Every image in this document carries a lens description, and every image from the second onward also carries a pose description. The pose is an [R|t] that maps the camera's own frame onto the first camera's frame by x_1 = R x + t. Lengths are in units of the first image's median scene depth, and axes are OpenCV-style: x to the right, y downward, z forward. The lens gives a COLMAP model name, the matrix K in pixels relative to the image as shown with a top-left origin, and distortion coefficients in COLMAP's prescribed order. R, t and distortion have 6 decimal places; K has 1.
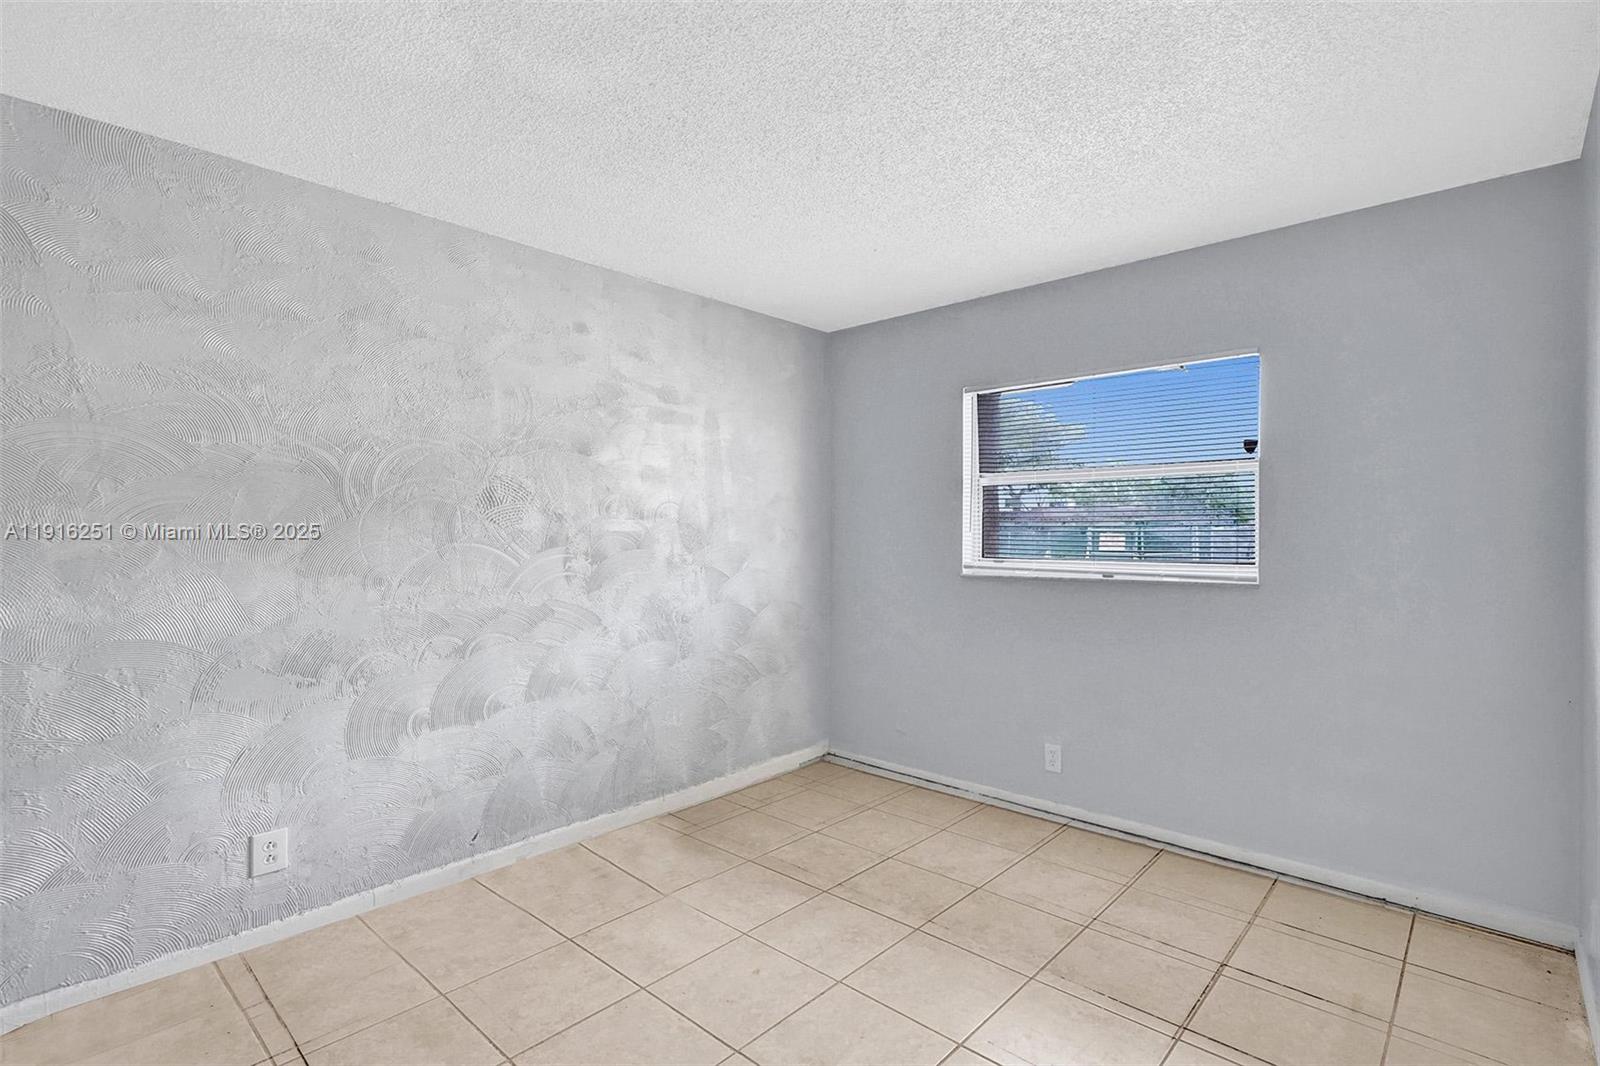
lens RADIAL K [[753.3, 0, 800.0], [0, 753.3, 533.0], [0, 0, 1]] dist [0.000964, 0.000572]
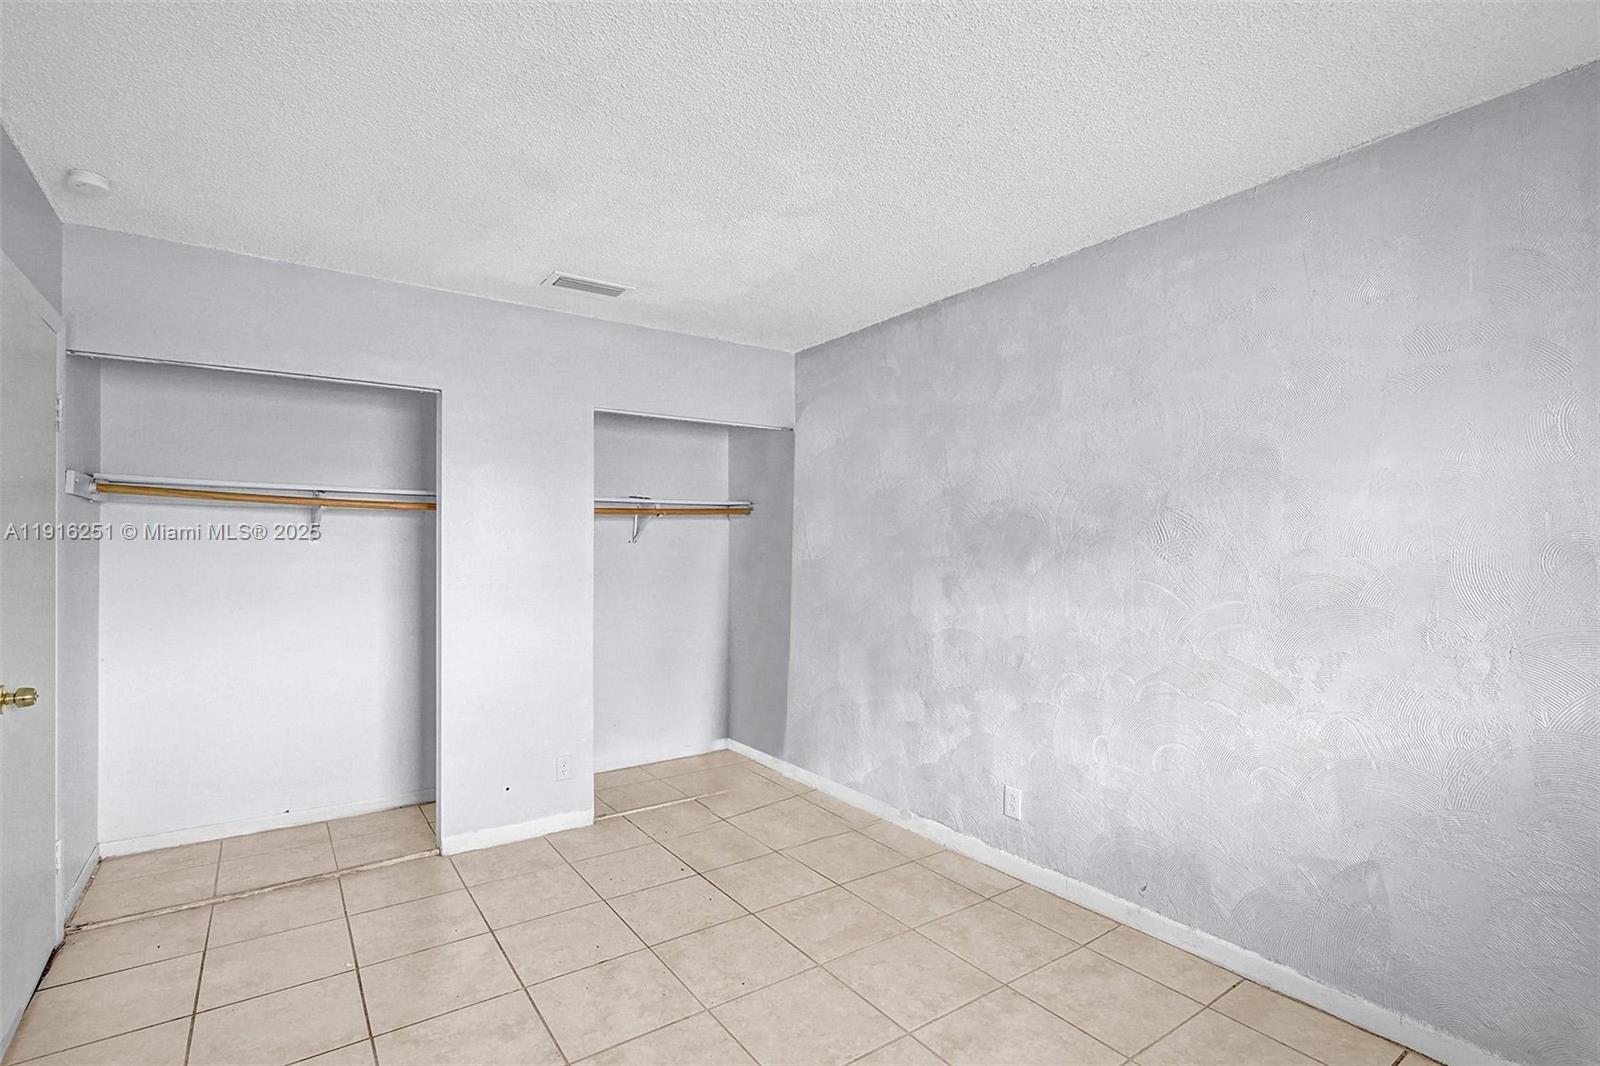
lens RADIAL K [[753.3, 0, 800.0], [0, 753.3, 533.0], [0, 0, 1]] dist [0.000964, 0.000572]
pose [[-0.205771, -0.004606, -0.978589, 0.599367], [0.018690, 0.999788, -0.008636, -0.048699], [0.978422, -0.020067, -0.205641, 0.777044]]
